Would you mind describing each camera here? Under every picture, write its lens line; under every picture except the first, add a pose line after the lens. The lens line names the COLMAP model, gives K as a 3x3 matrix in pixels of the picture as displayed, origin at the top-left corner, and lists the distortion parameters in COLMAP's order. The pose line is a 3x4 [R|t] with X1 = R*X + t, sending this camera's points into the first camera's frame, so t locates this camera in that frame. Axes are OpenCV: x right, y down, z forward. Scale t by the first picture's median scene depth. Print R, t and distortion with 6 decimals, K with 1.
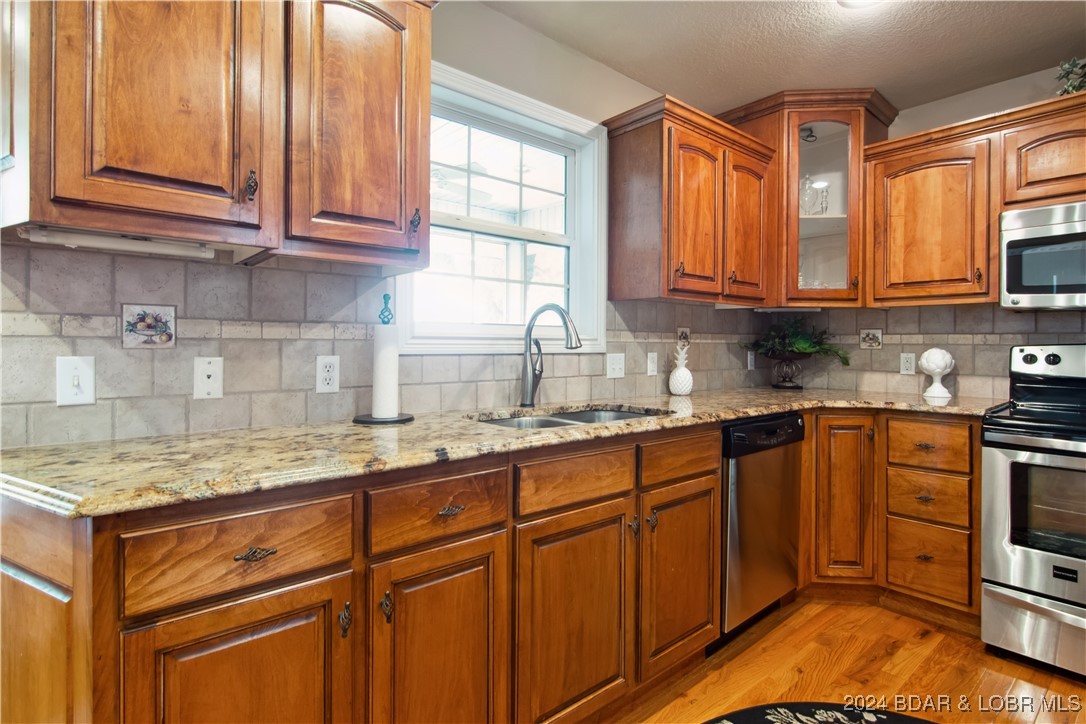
lens RADIAL K [[534.0, 0, 540.6], [0, 534.0, 346.3], [0, 0, 1]] dist [-0.003124, -0.000291]
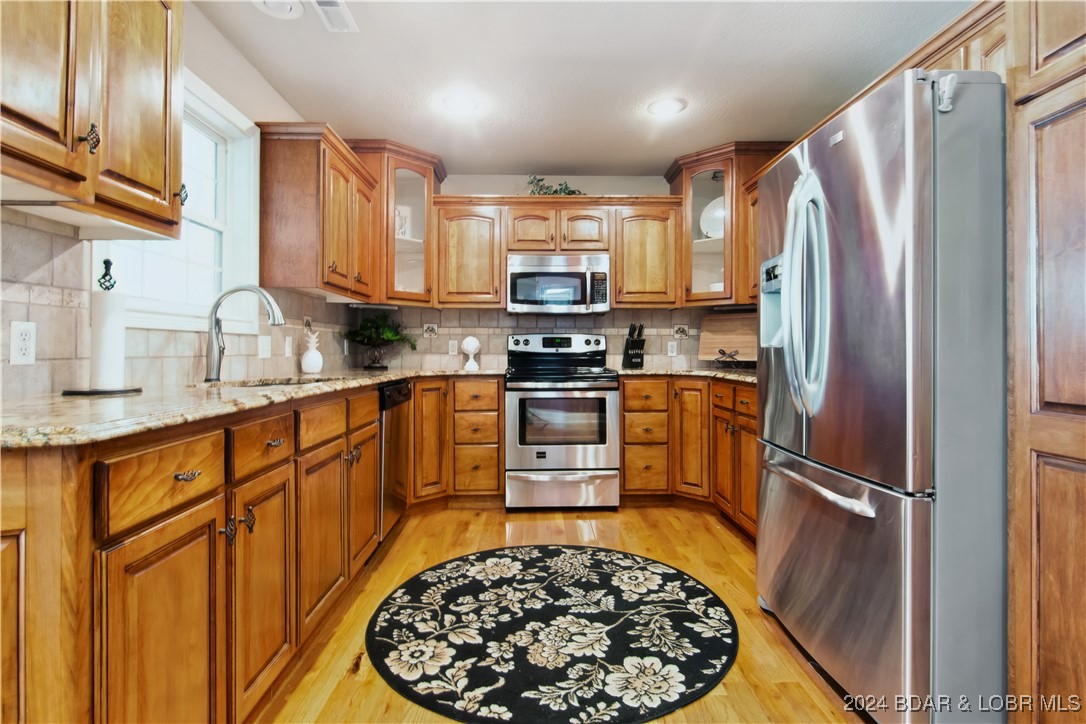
lens RADIAL K [[534.0, 0, 540.6], [0, 534.0, 346.3], [0, 0, 1]] dist [-0.003124, -0.000291]
pose [[0.622502, 0.000049, 0.782618, -0.399034], [0.006357, 0.999967, -0.005119, 0.048408], [-0.782593, 0.008162, 0.622481, -0.137086]]
